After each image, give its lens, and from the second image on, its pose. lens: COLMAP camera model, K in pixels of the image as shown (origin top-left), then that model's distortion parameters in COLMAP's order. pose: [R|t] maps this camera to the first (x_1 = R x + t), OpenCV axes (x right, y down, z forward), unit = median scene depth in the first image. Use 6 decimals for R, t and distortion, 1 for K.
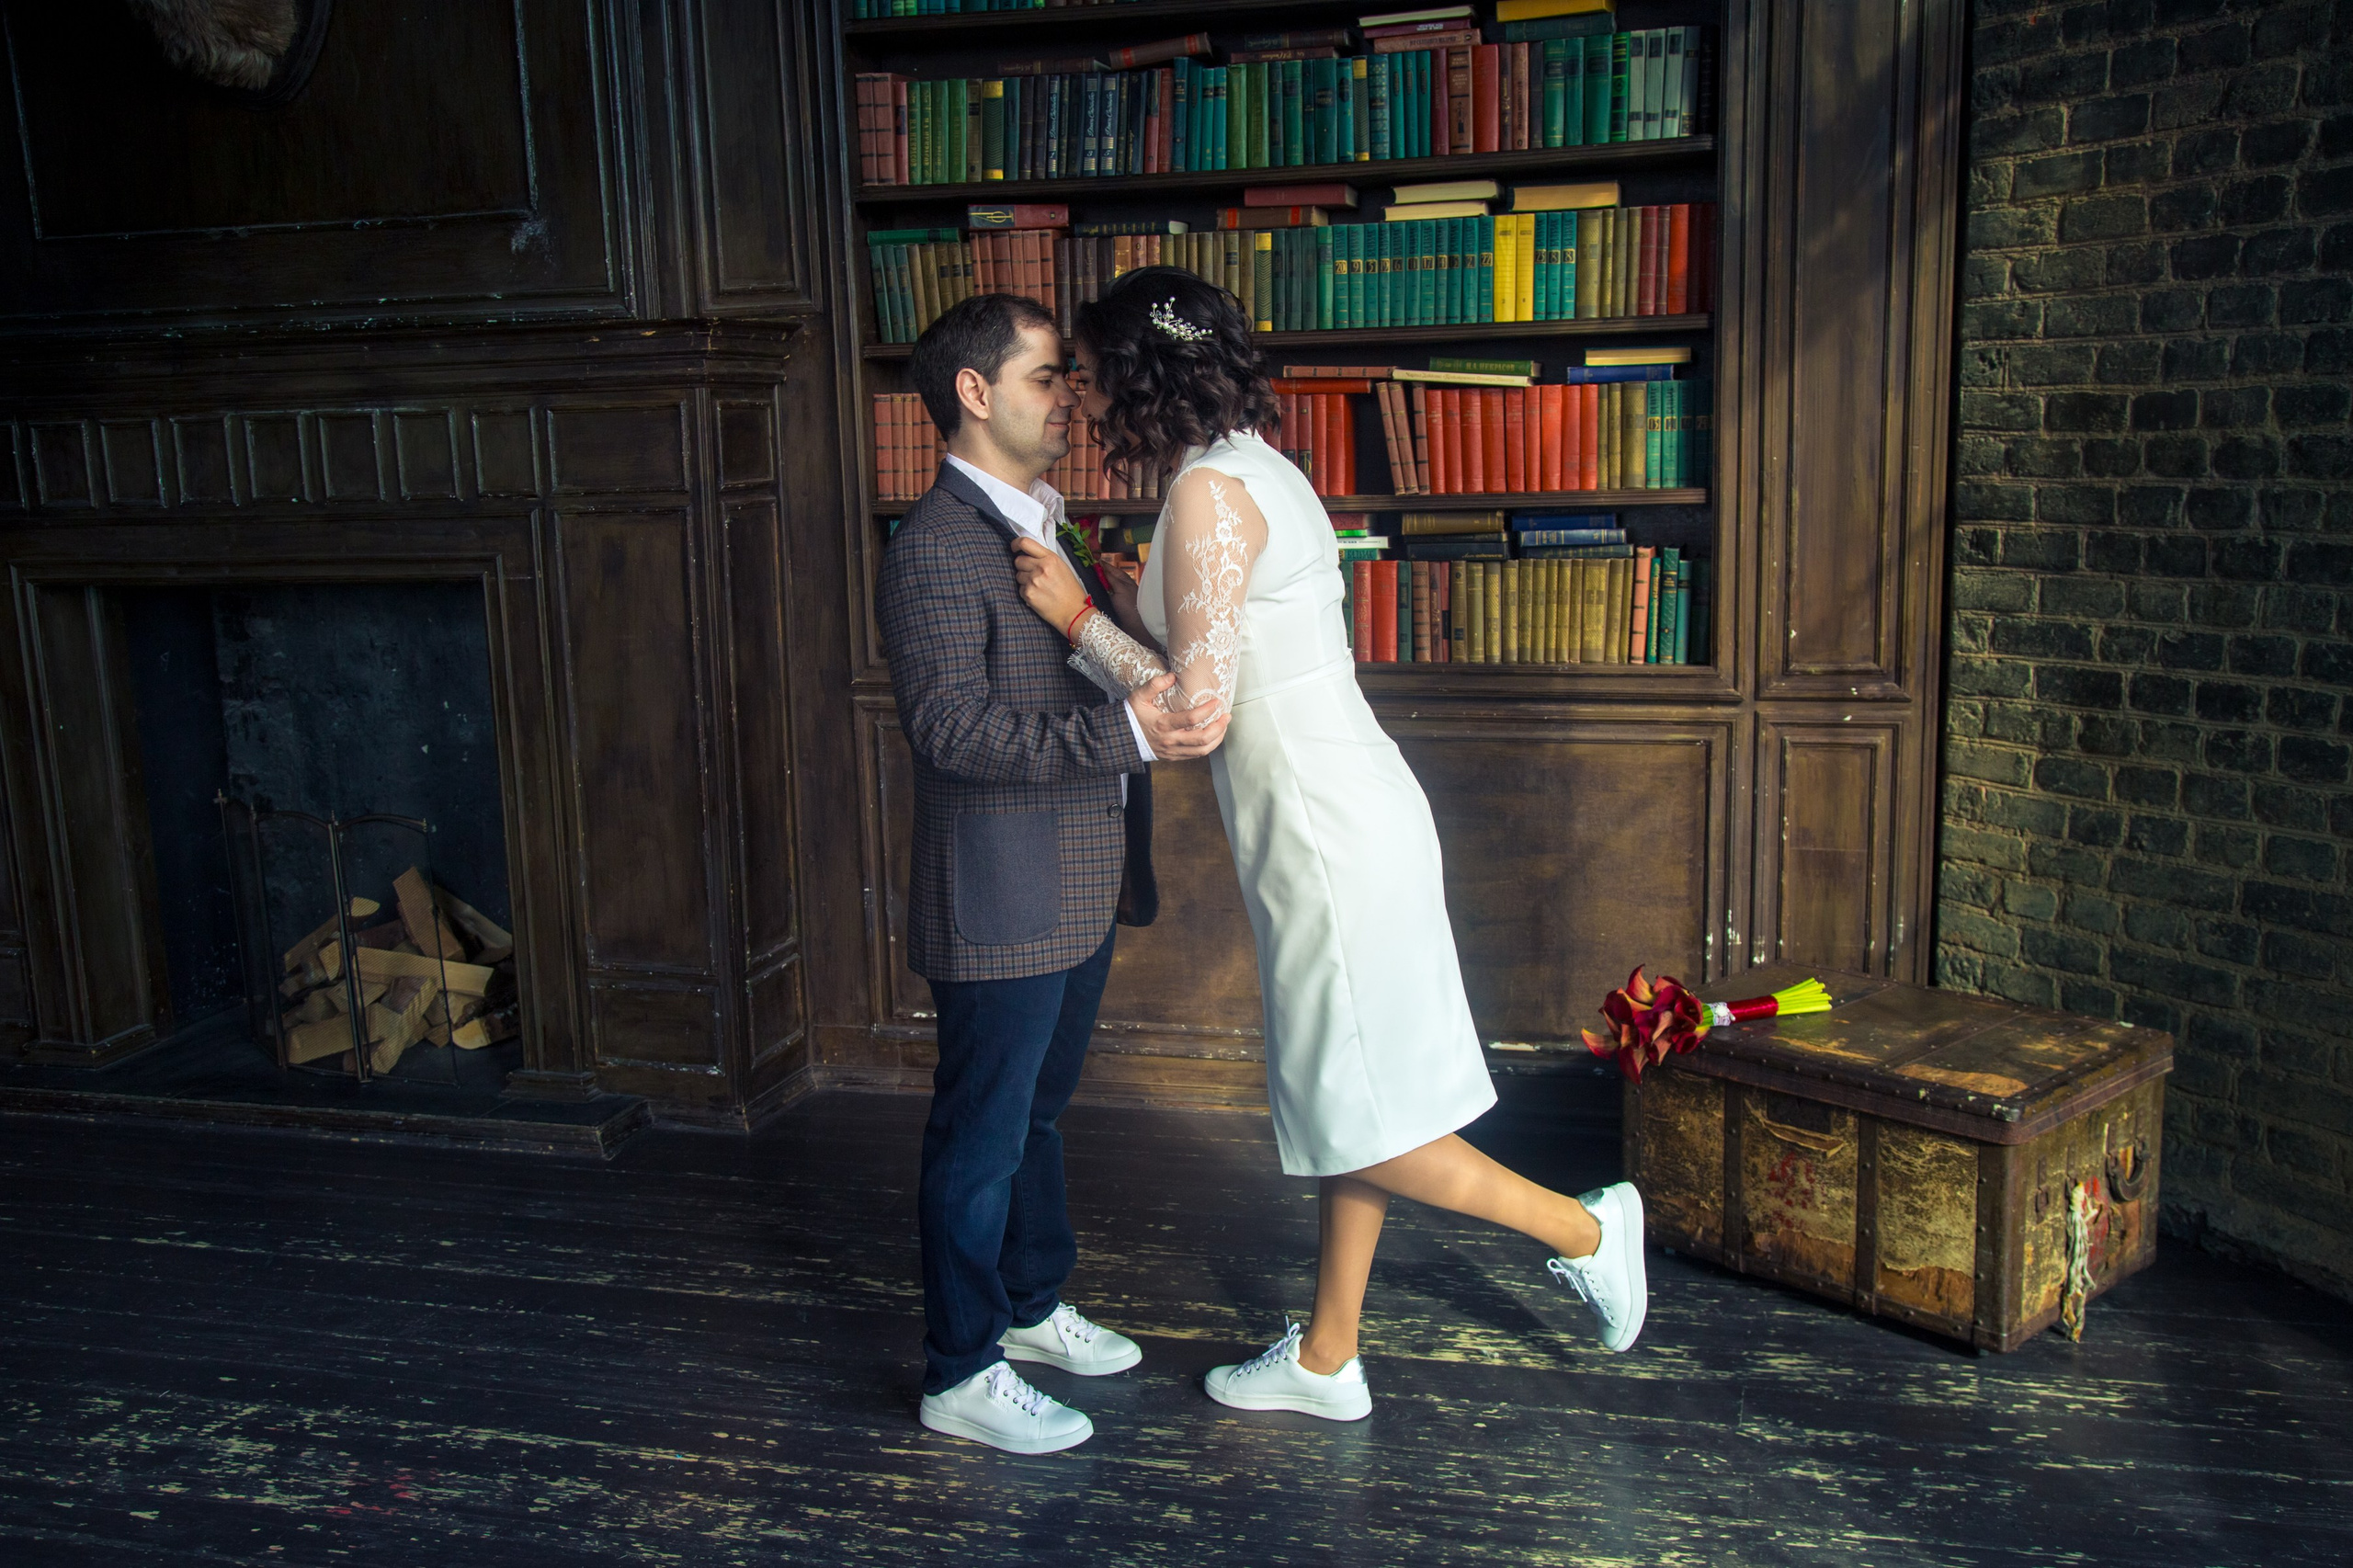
lens RADIAL K [[2136.0, 0, 1179.6], [0, 2136.0, 818.6], [0, 0, 1]] dist [-0.041038, 0.106099]
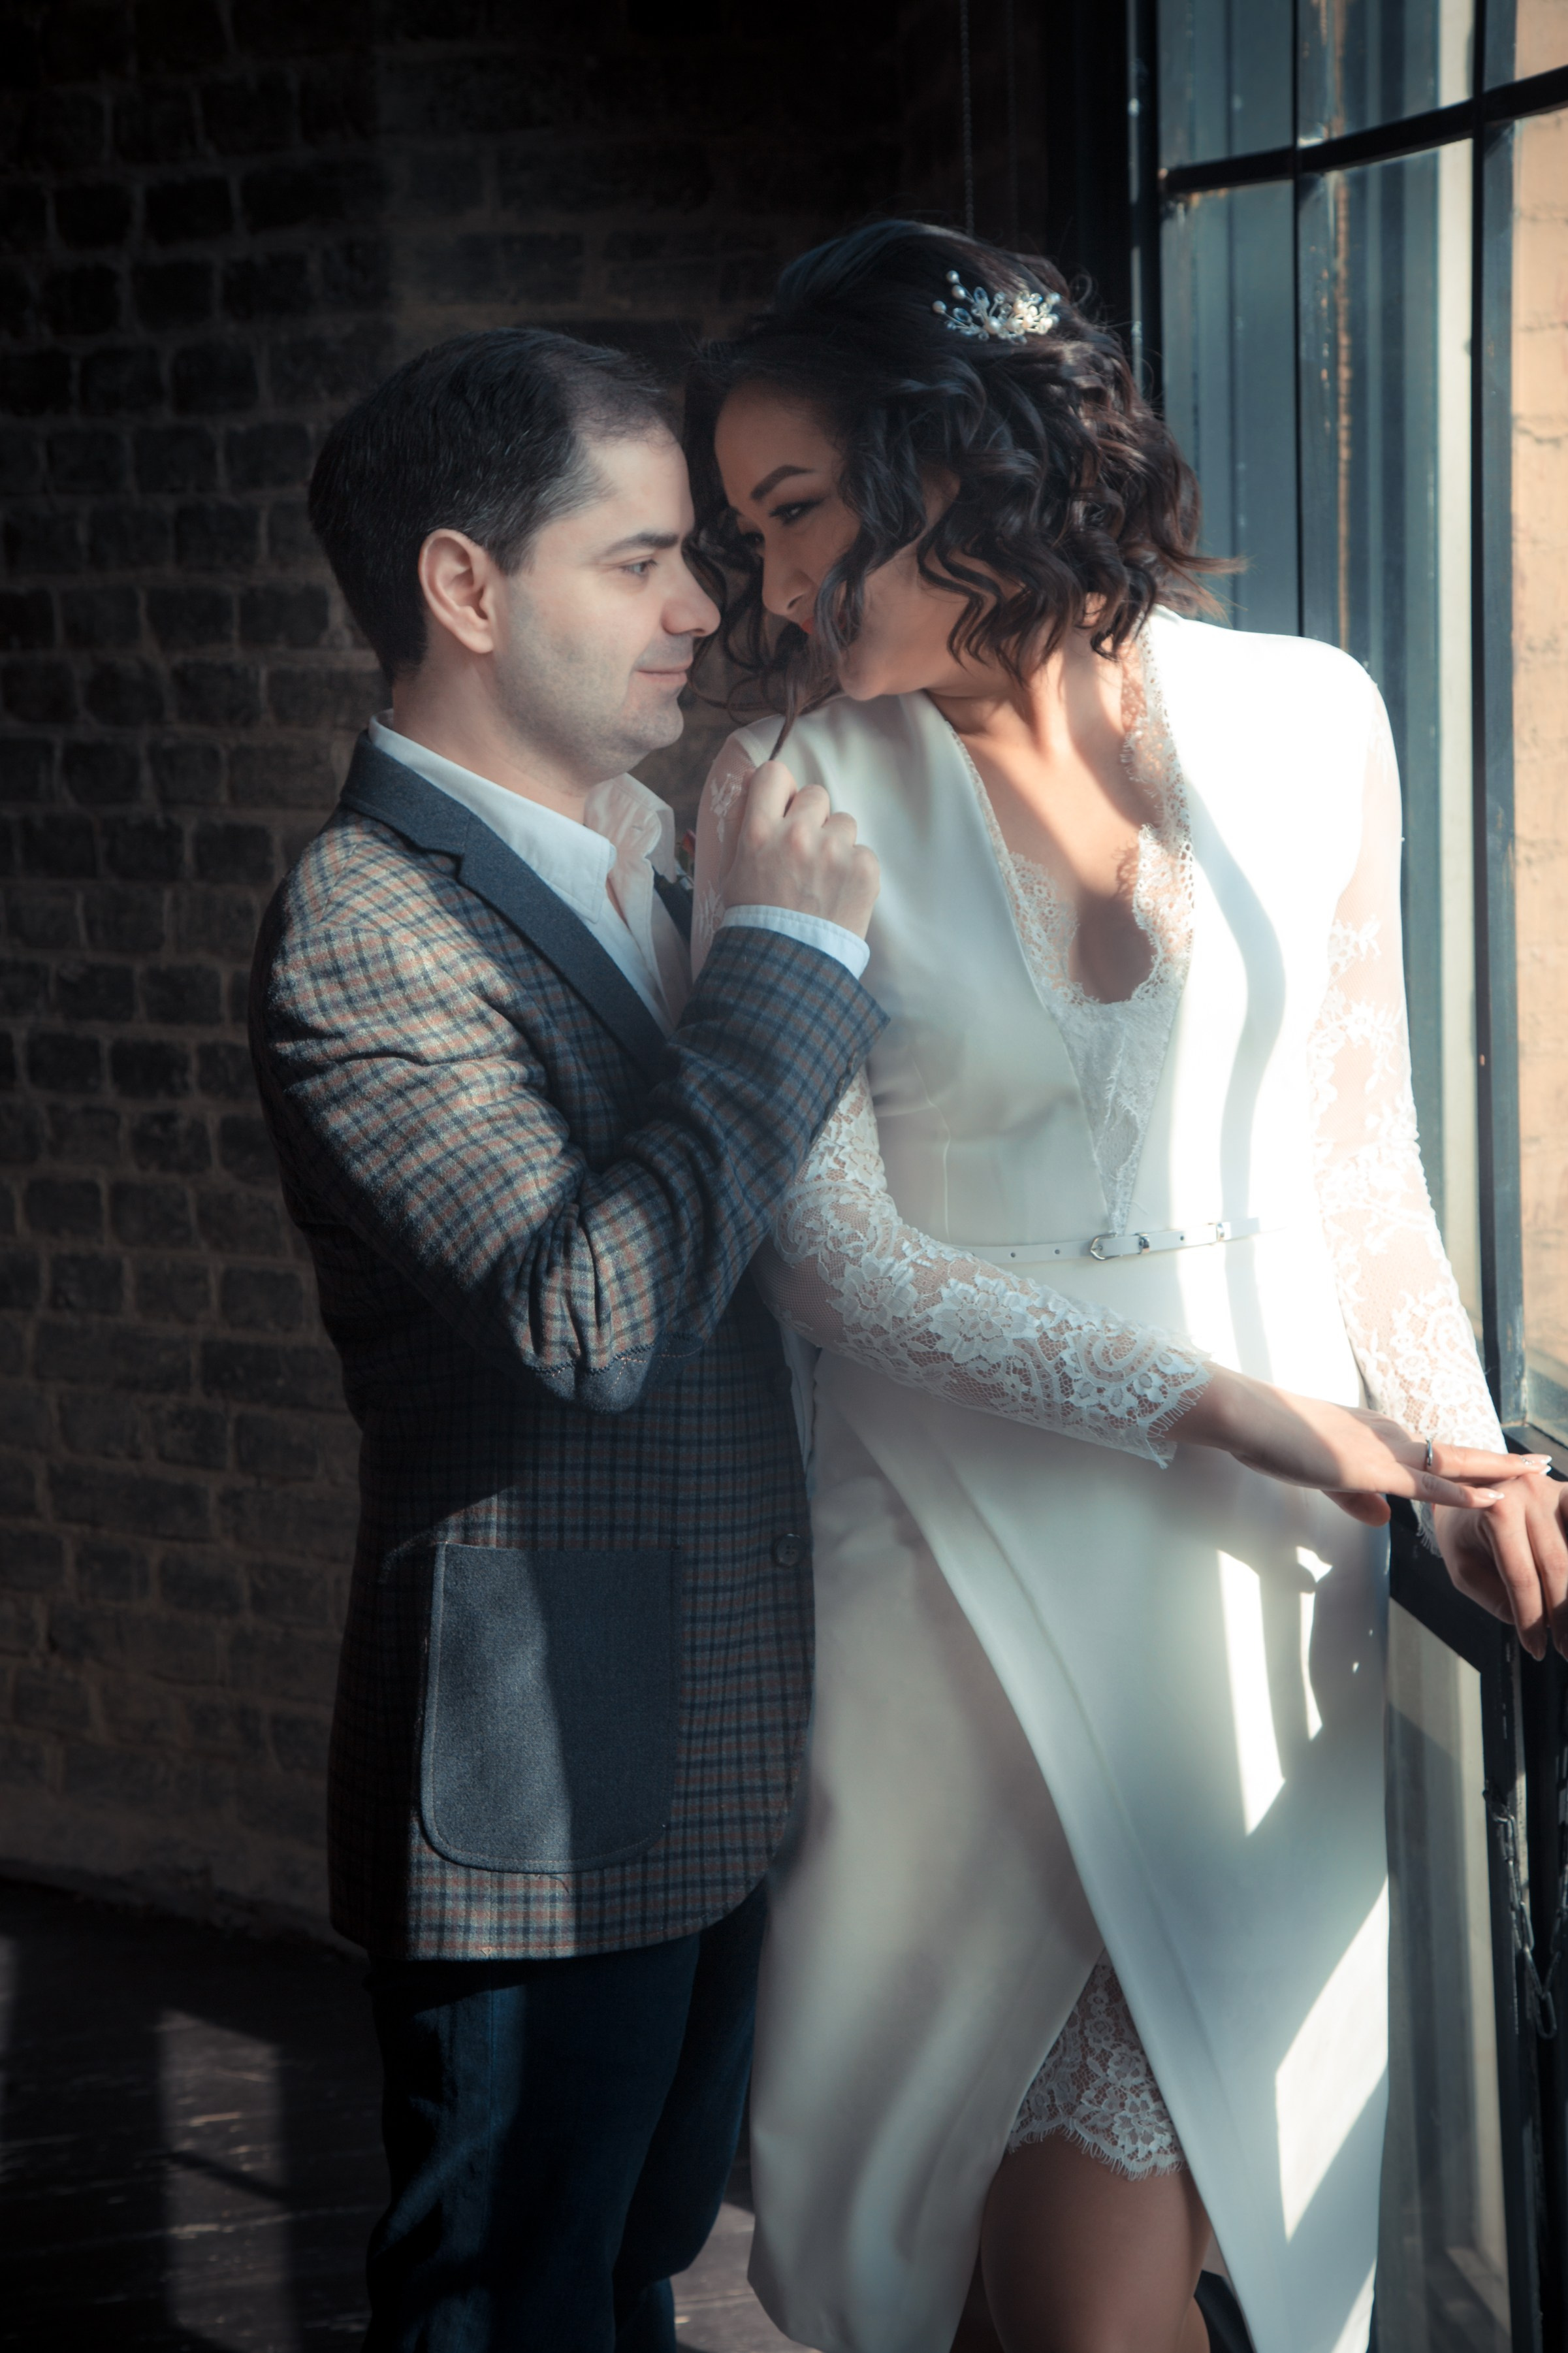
lens RADIAL K [[4403.9, 0, 791.5], [0, 4403.9, 1173.9], [0, 0, 1]] dist [0.291598, 0.126336]
pose [[0.909864, -0.076833, 0.407731, 0.109439], [0.092397, 0.995549, -0.018585, 0.018974], [-0.404488, 0.054583, 0.912913, -0.289869]]
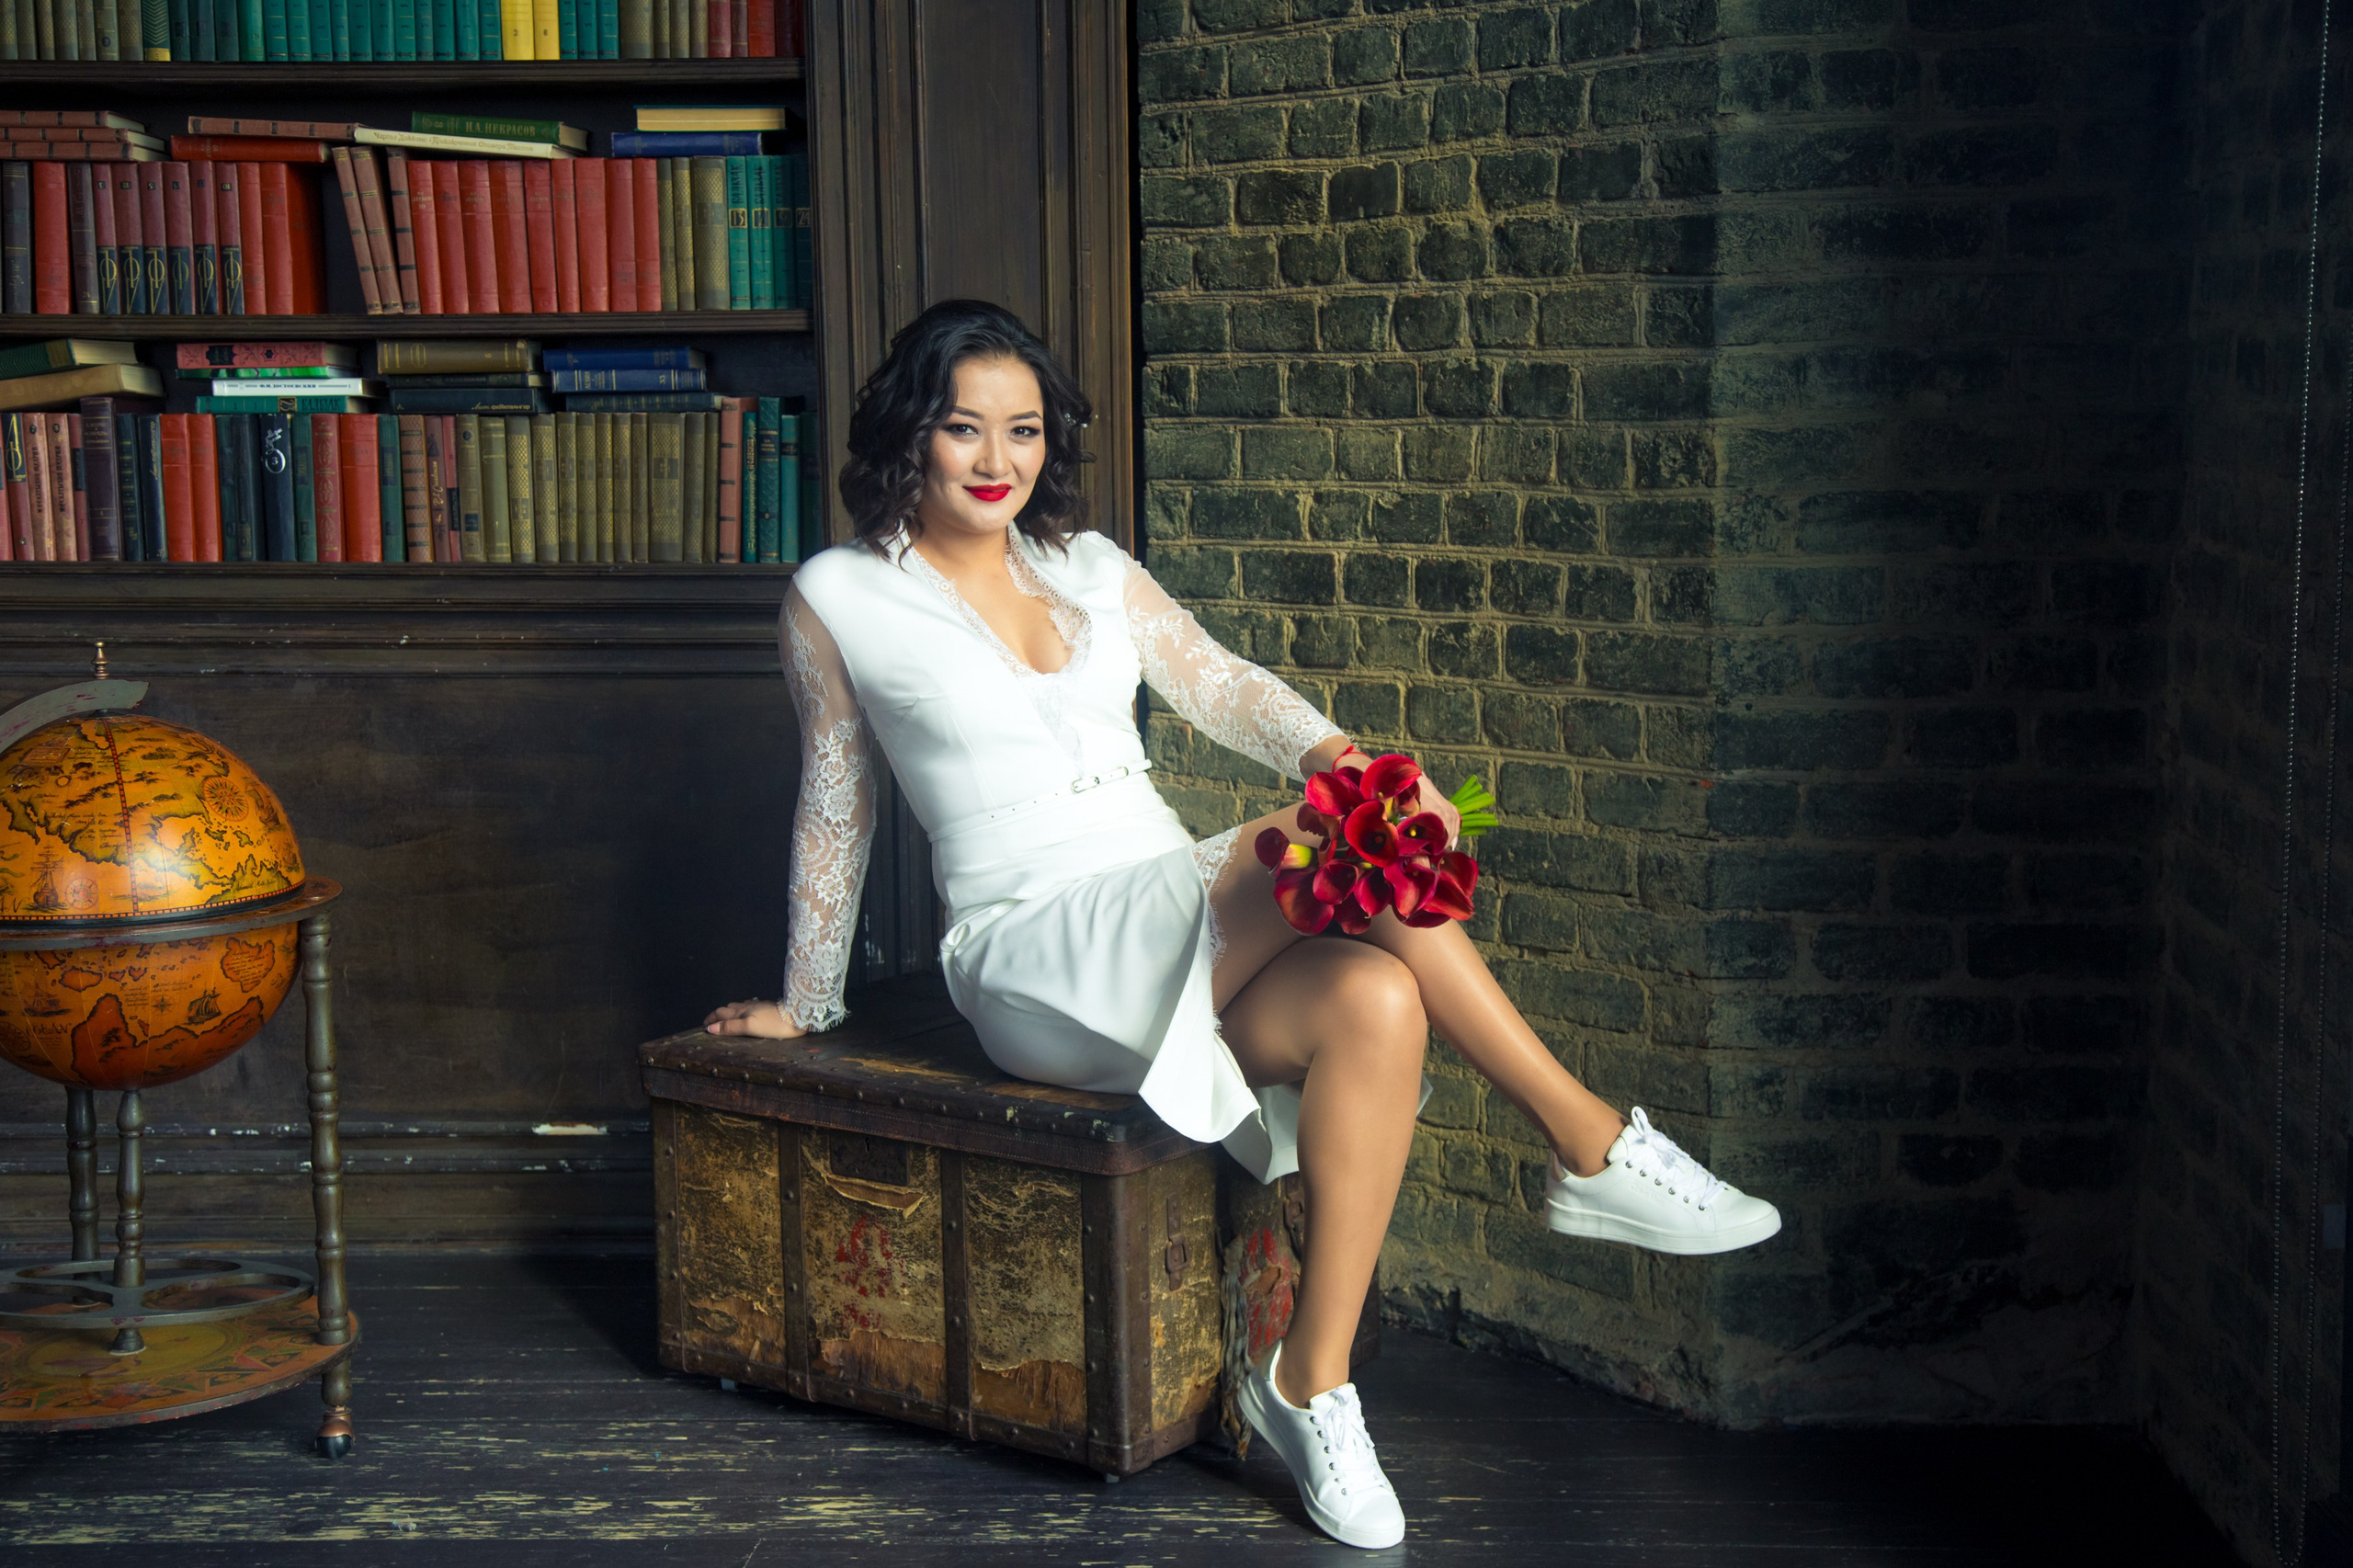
lens RADIAL K [[3297.6, 0, 1180.0], [0, 3297.6, 817.5], [0, 0, 1]] dist [0.137003, 0.078582]
pose [[0.978265, -0.010616, 0.207086, 0.151674], [0.021601, 0.998472, -0.050856, 0.076839], [-0.206230, 0.054224, 0.977000, -0.091266]]
